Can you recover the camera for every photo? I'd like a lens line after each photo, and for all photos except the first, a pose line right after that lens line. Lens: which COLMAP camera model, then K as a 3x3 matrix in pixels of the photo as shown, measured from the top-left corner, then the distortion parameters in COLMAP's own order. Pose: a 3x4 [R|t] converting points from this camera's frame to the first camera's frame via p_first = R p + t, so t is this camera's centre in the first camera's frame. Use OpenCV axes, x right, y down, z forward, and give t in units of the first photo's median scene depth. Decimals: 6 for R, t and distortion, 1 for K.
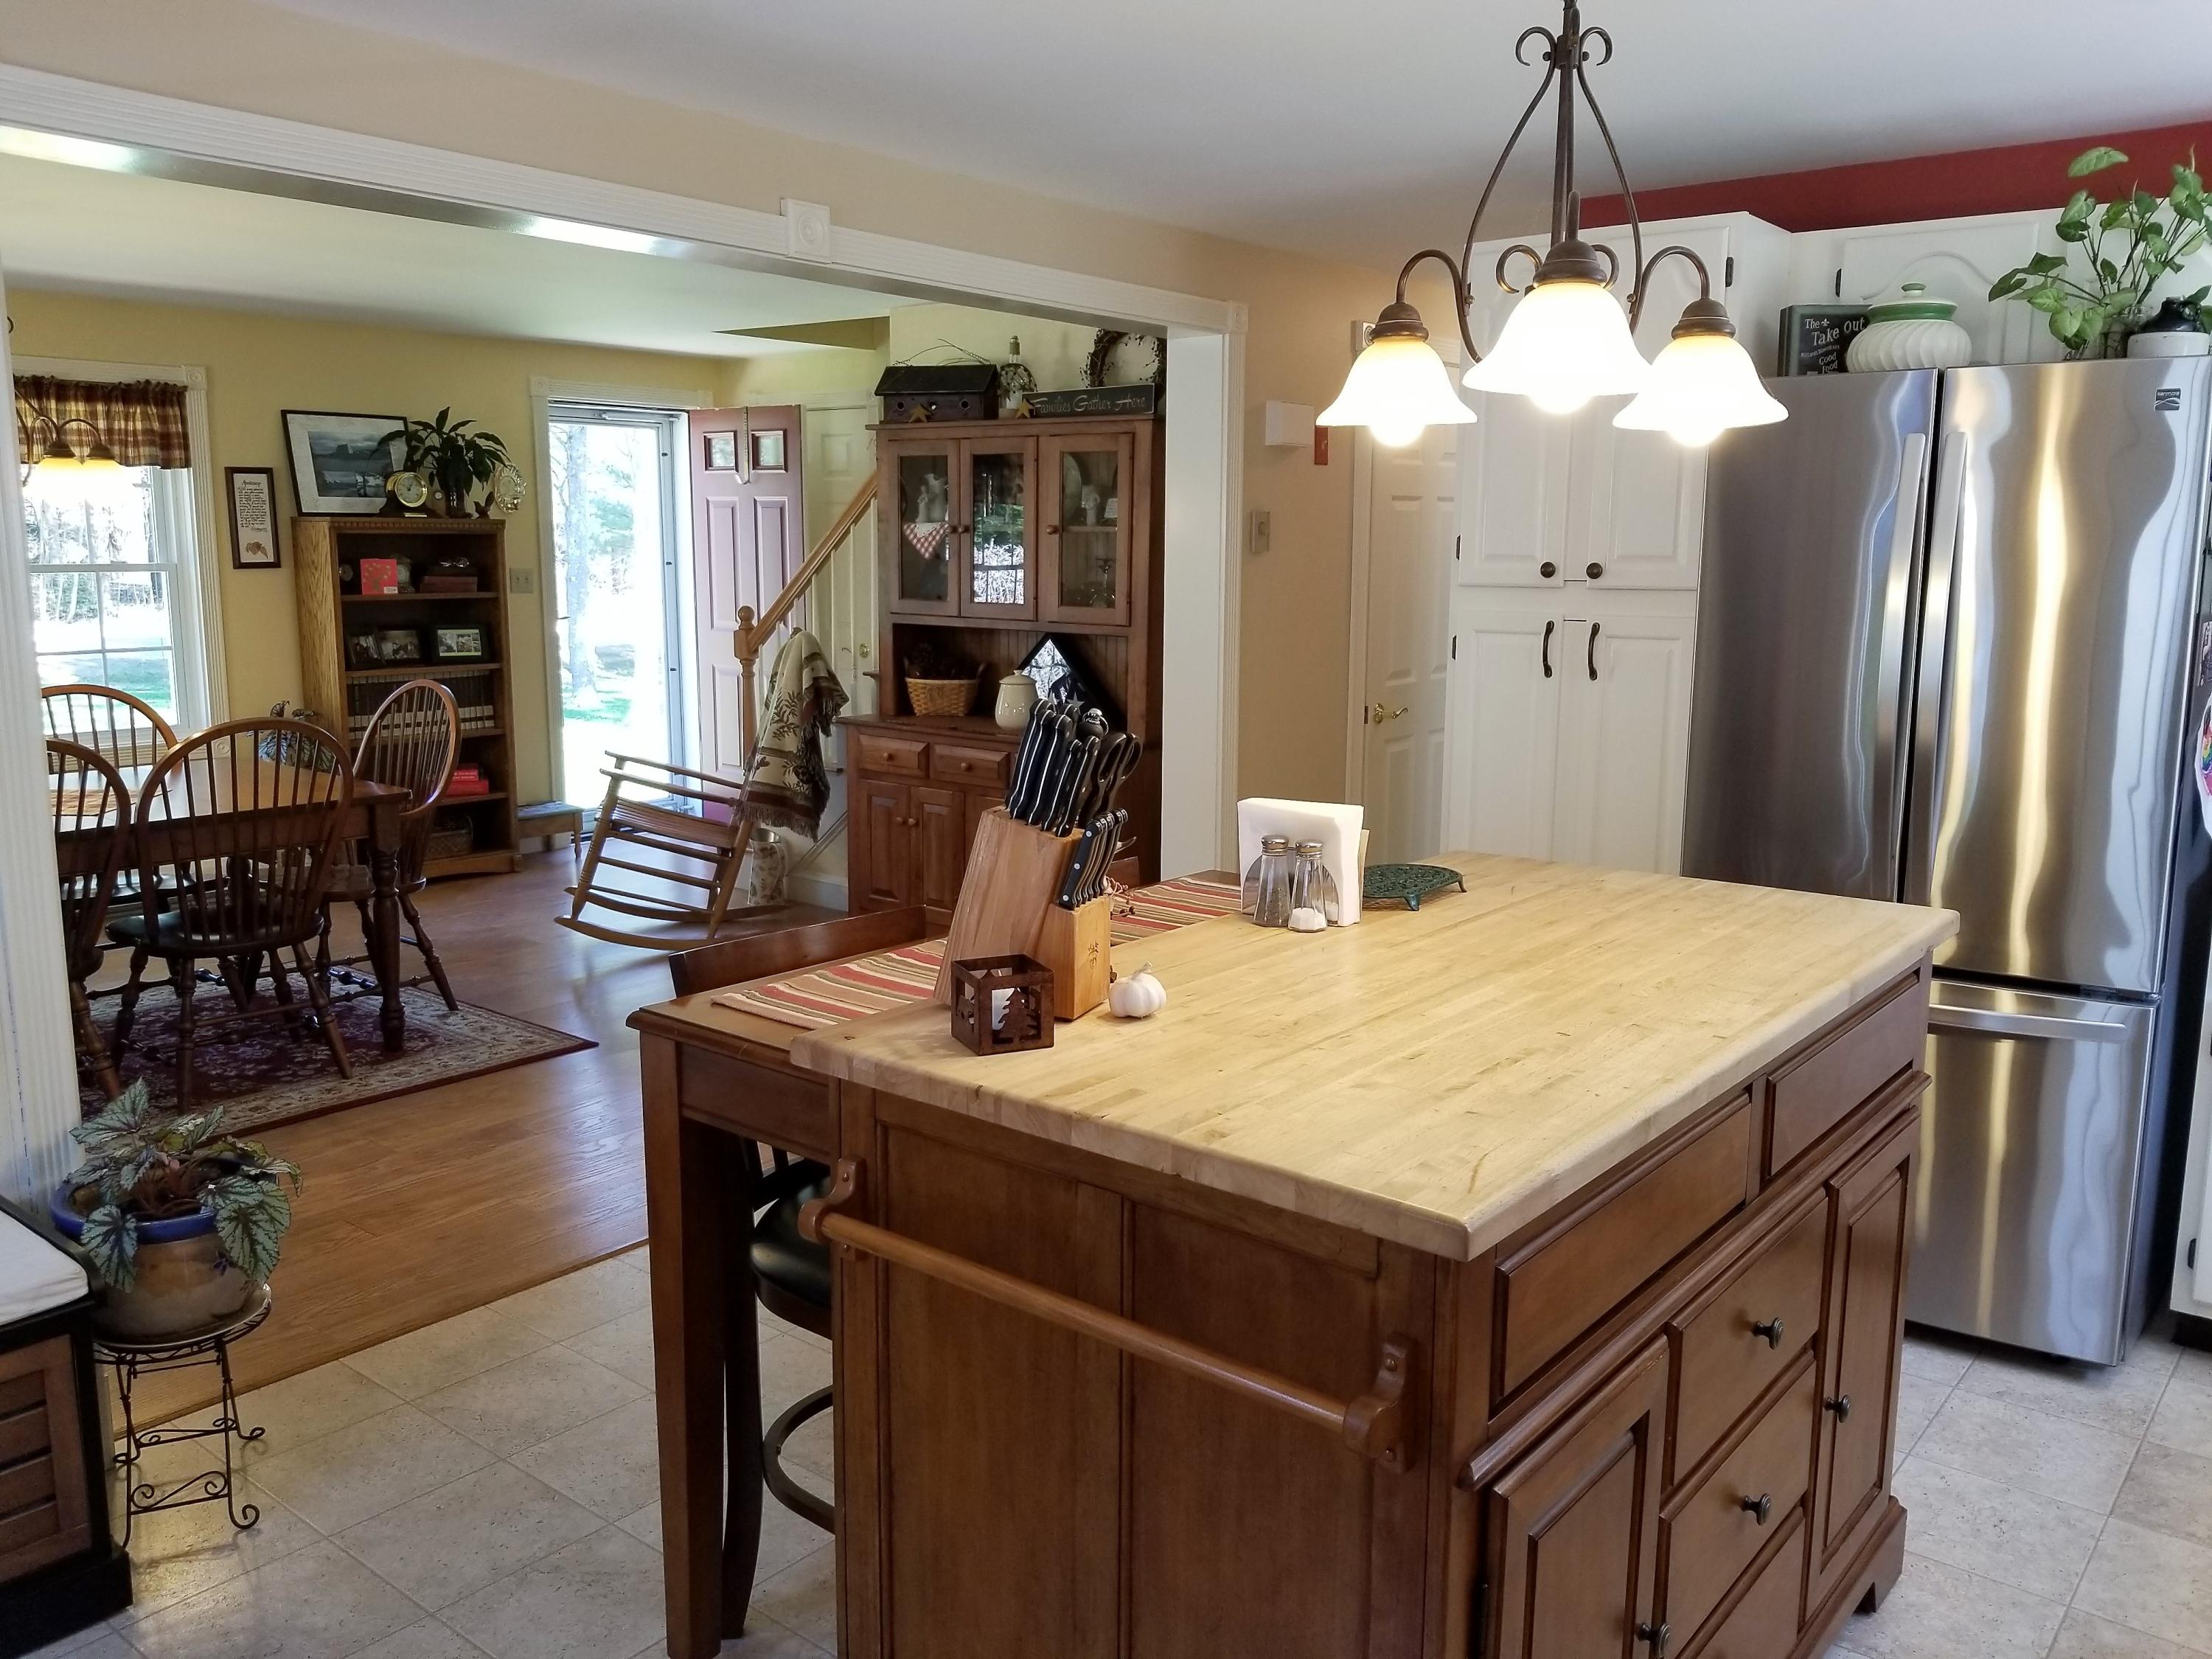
lens RADIAL K [[1718.5, 0, 1106.0], [0, 1718.5, 829.5], [0, 0, 1]] dist [0.068547, -0.072278]
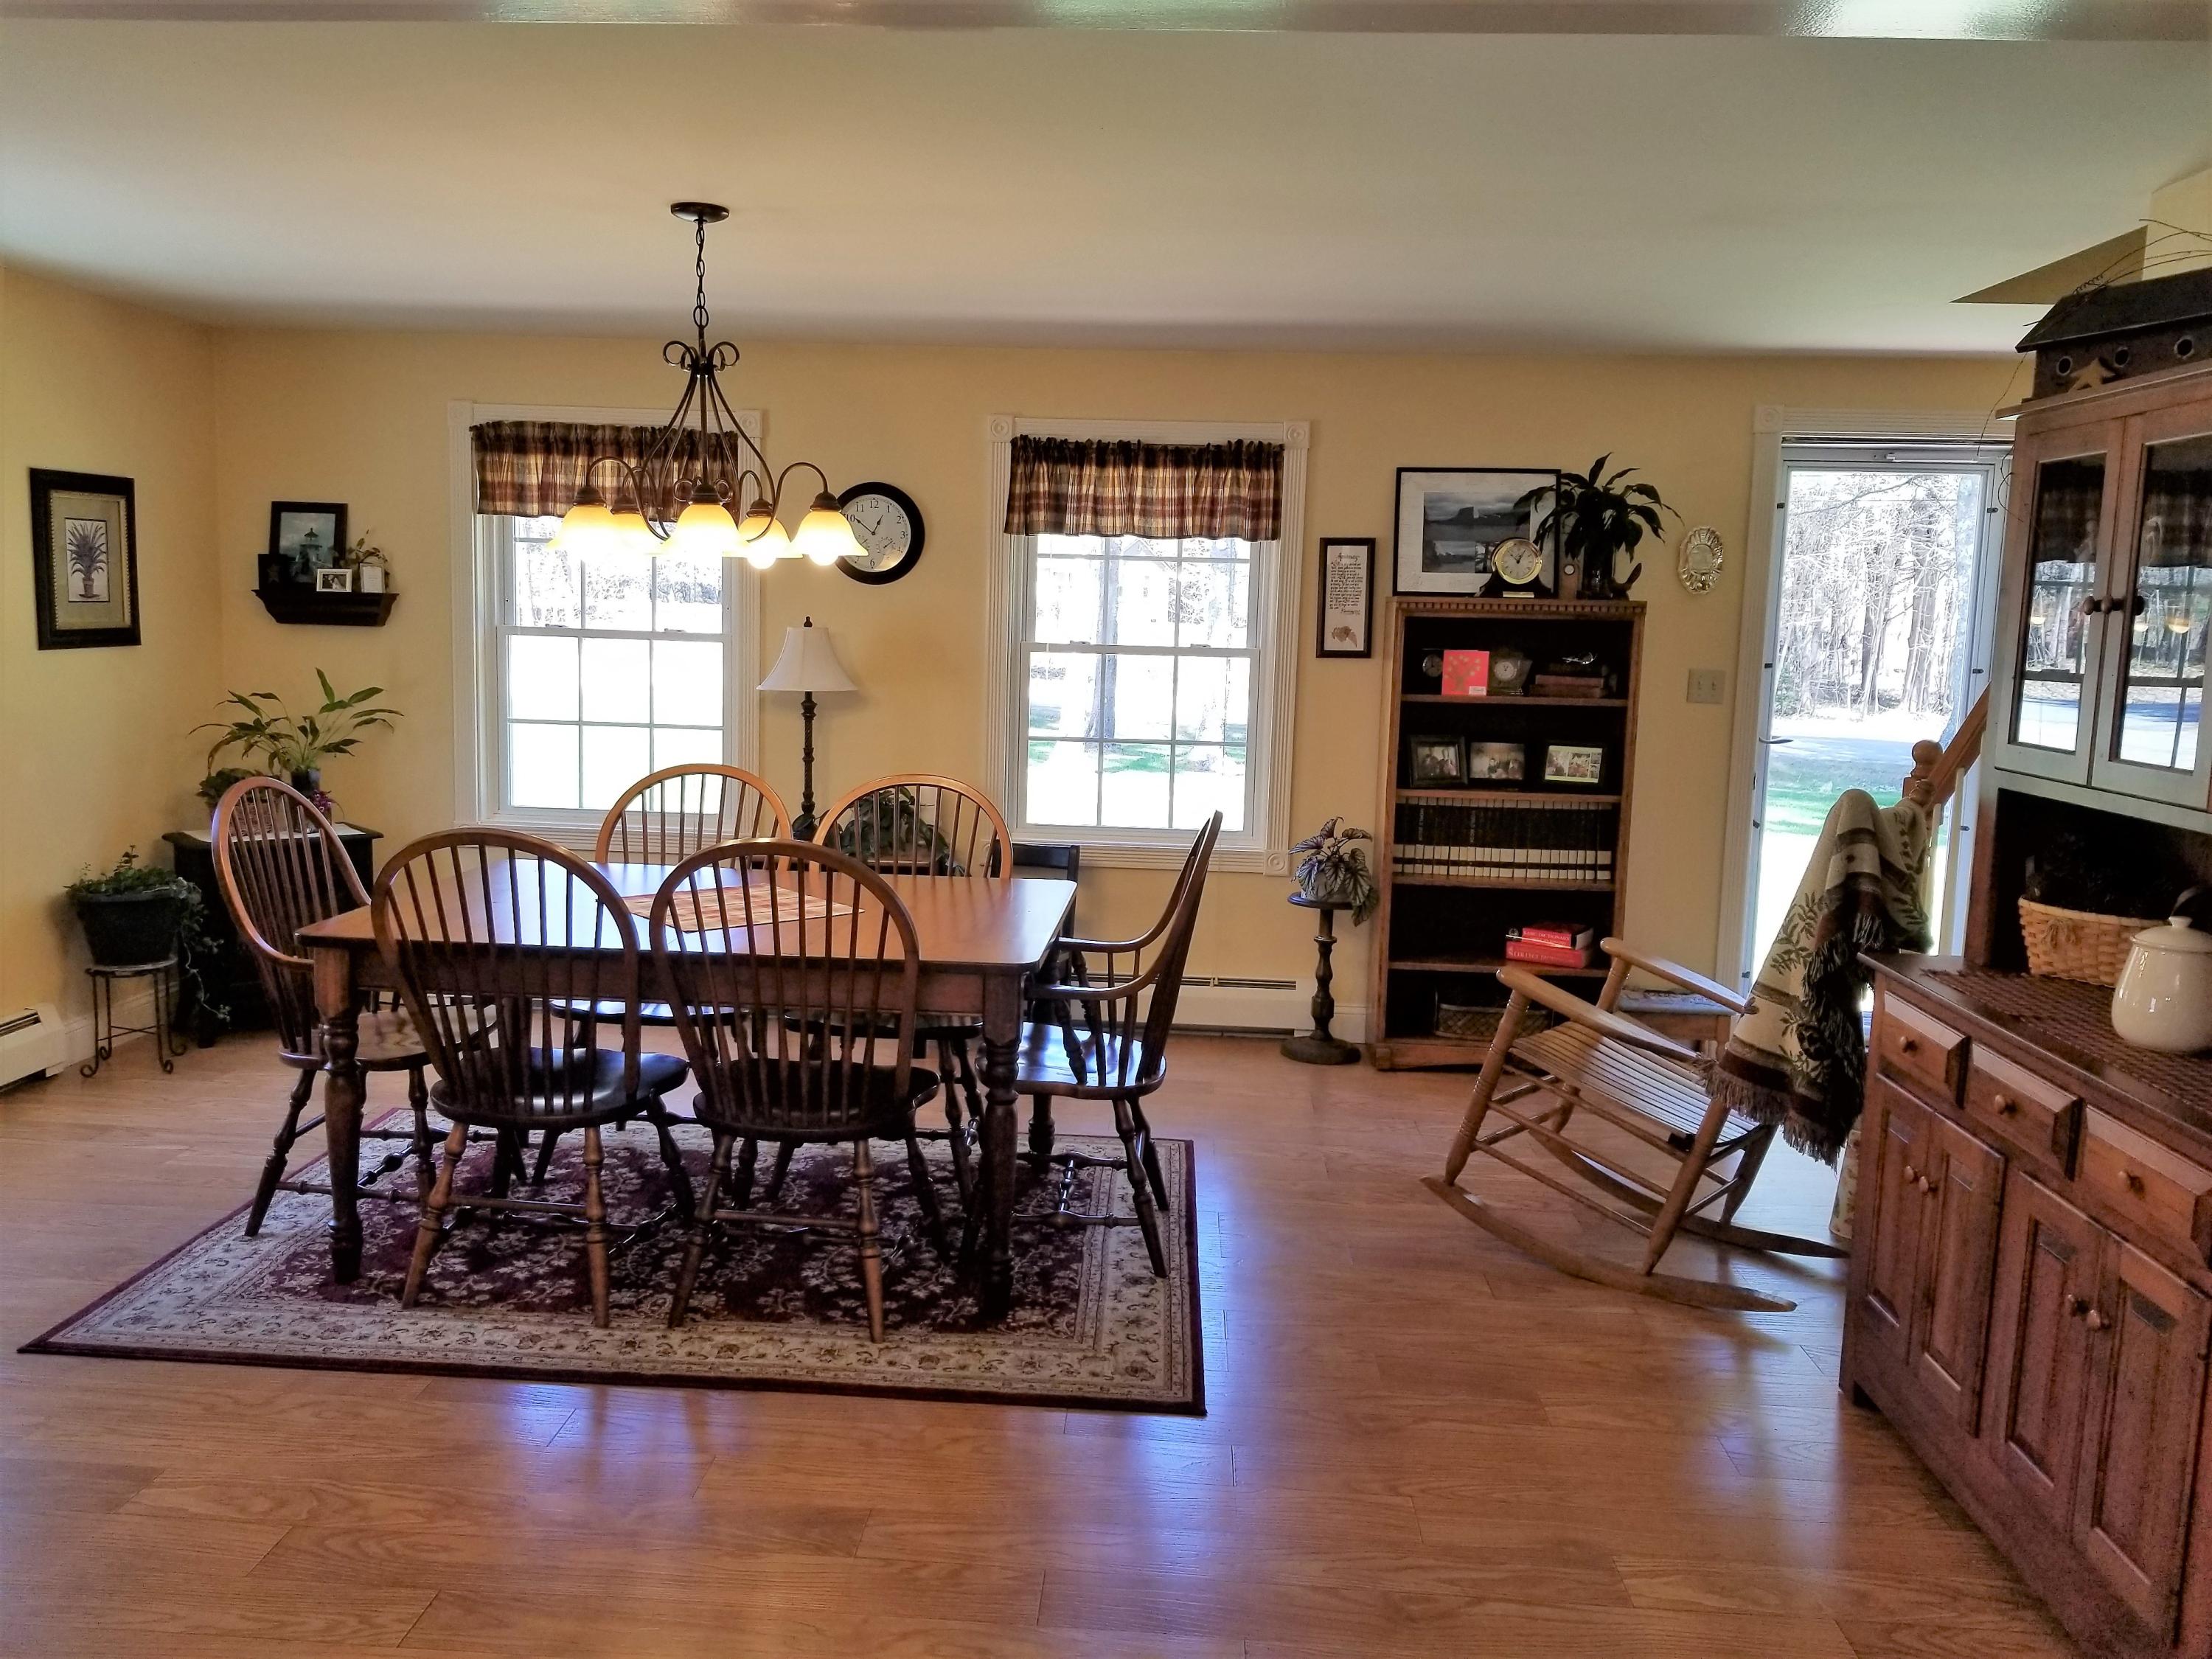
lens RADIAL K [[1718.5, 0, 1106.0], [0, 1718.5, 829.5], [0, 0, 1]] dist [0.068547, -0.072278]
pose [[0.586603, 0.111188, -0.802206, 0.120365], [-0.160894, 0.986787, 0.019120, -0.066431], [0.793732, 0.117854, 0.596741, 0.427659]]
